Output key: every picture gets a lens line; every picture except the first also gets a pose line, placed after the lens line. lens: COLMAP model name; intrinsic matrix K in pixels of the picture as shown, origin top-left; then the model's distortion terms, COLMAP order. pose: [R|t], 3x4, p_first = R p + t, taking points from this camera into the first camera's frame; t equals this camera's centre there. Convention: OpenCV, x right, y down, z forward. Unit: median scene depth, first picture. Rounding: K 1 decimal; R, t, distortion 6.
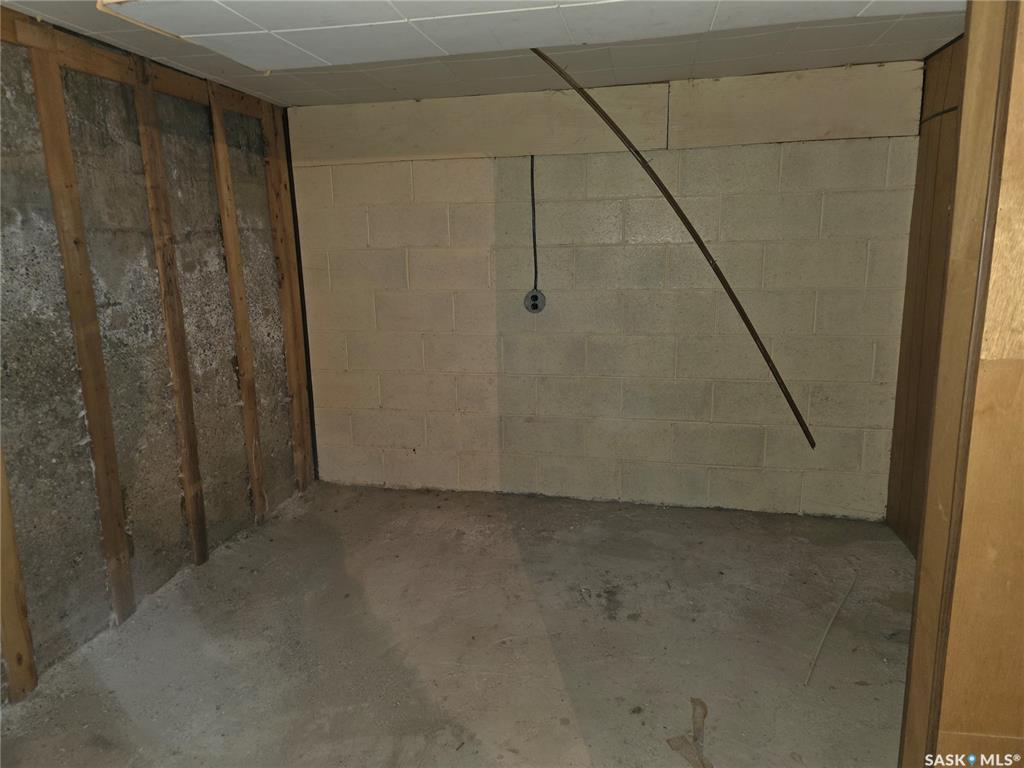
lens RADIAL K [[687.4, 0, 517.5], [0, 687.4, 377.3], [0, 0, 1]] dist [0.056249, -0.046309]
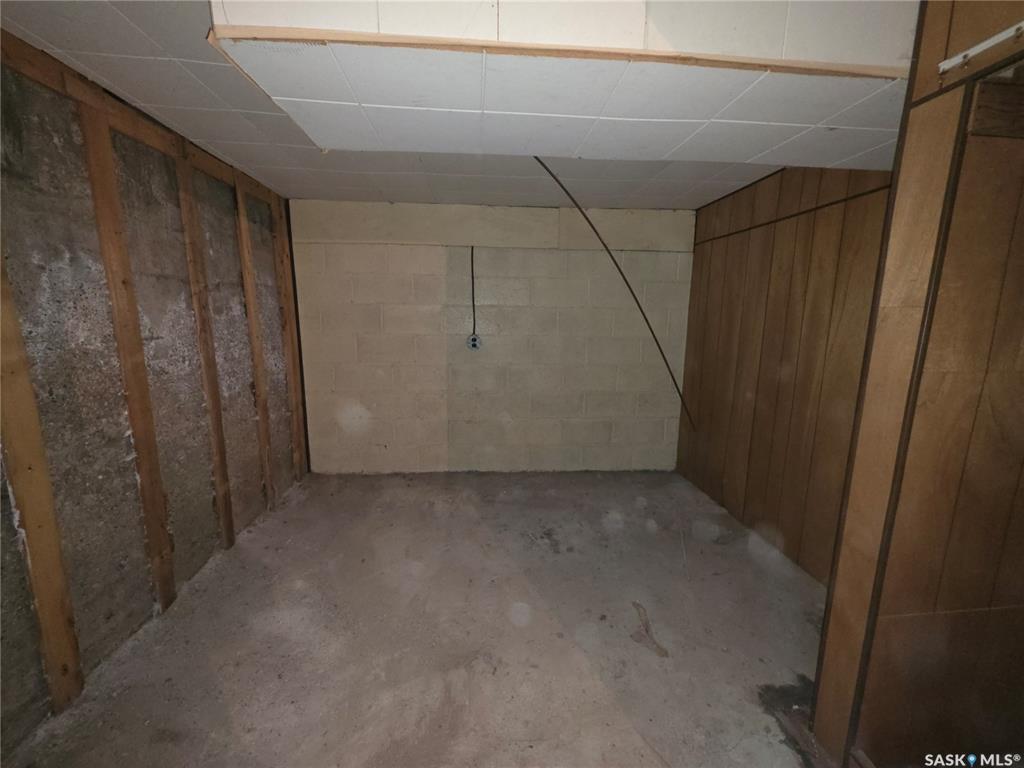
lens RADIAL K [[407.3, 0, 517.2], [0, 407.3, 381.8], [0, 0, 1]] dist [-0.000966, 0.001547]
pose [[0.959202, -0.014976, 0.282323, -0.178973], [0.022866, 0.999434, -0.024672, -0.000309], [-0.281794, 0.030121, 0.959002, 0.161328]]
